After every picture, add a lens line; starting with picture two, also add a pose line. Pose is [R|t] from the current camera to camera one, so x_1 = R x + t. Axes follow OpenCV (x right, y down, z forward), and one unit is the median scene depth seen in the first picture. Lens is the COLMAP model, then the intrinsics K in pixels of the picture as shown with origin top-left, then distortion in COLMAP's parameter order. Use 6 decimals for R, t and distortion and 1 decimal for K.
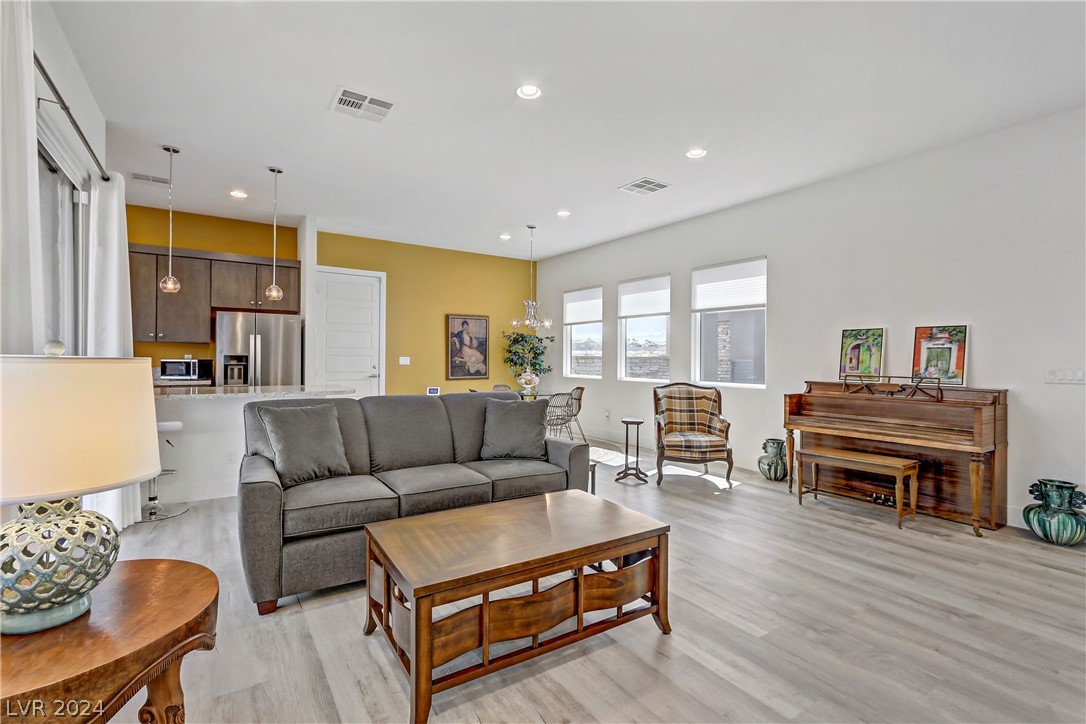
lens RADIAL K [[502.2, 0, 546.0], [0, 502.2, 347.2], [0, 0, 1]] dist [0.002333, 0.002250]
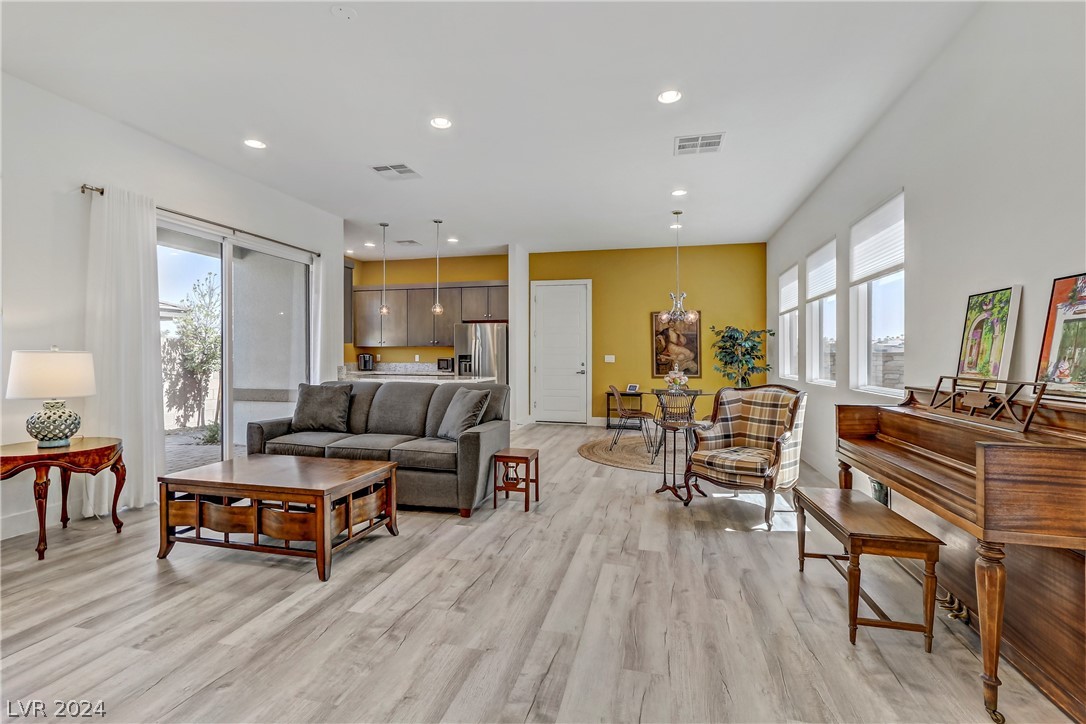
lens RADIAL K [[502.2, 0, 537.5], [0, 502.2, 344.1], [0, 0, 1]] dist [0.002333, 0.002250]
pose [[0.667265, -0.026062, -0.744364, 0.605377], [0.019438, 0.999657, -0.017575, 0.017091], [0.744567, -0.002742, 0.667542, 0.240475]]
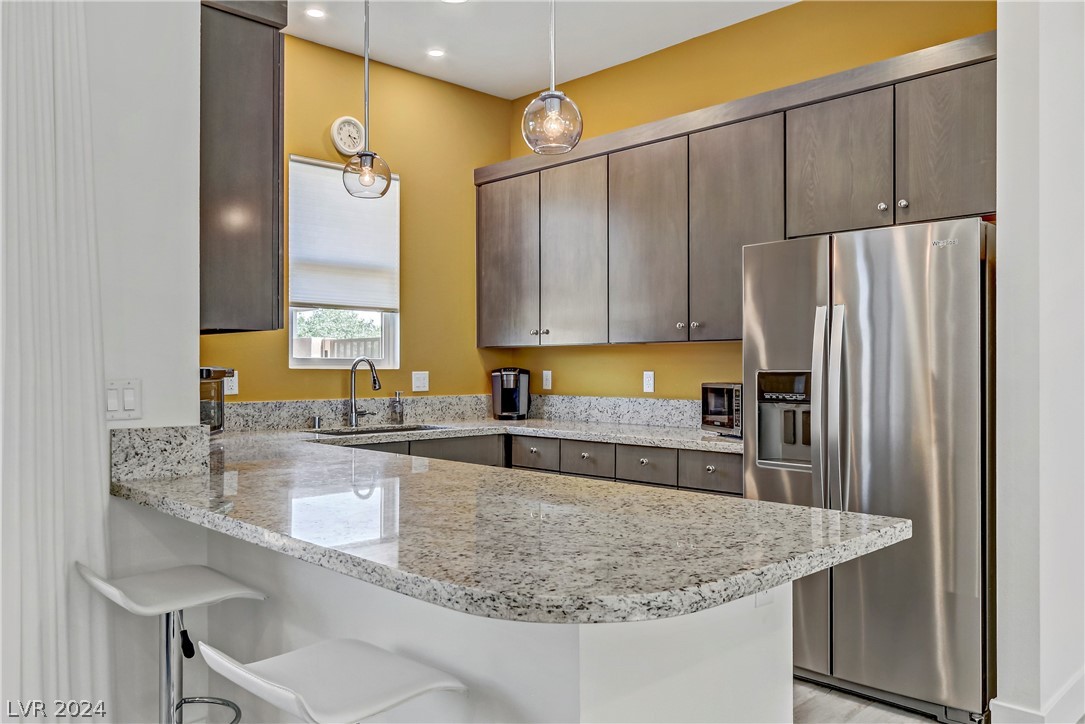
lens RADIAL K [[821.6, 0, 539.6], [0, 821.6, 367.1], [0, 0, 1]] dist [-0.040392, -0.002262]
pose [[0.178147, -0.014763, -0.983893, -0.126715], [0.020724, 0.999722, -0.011248, 0.018658], [0.983786, -0.018386, 0.178404, 0.806816]]
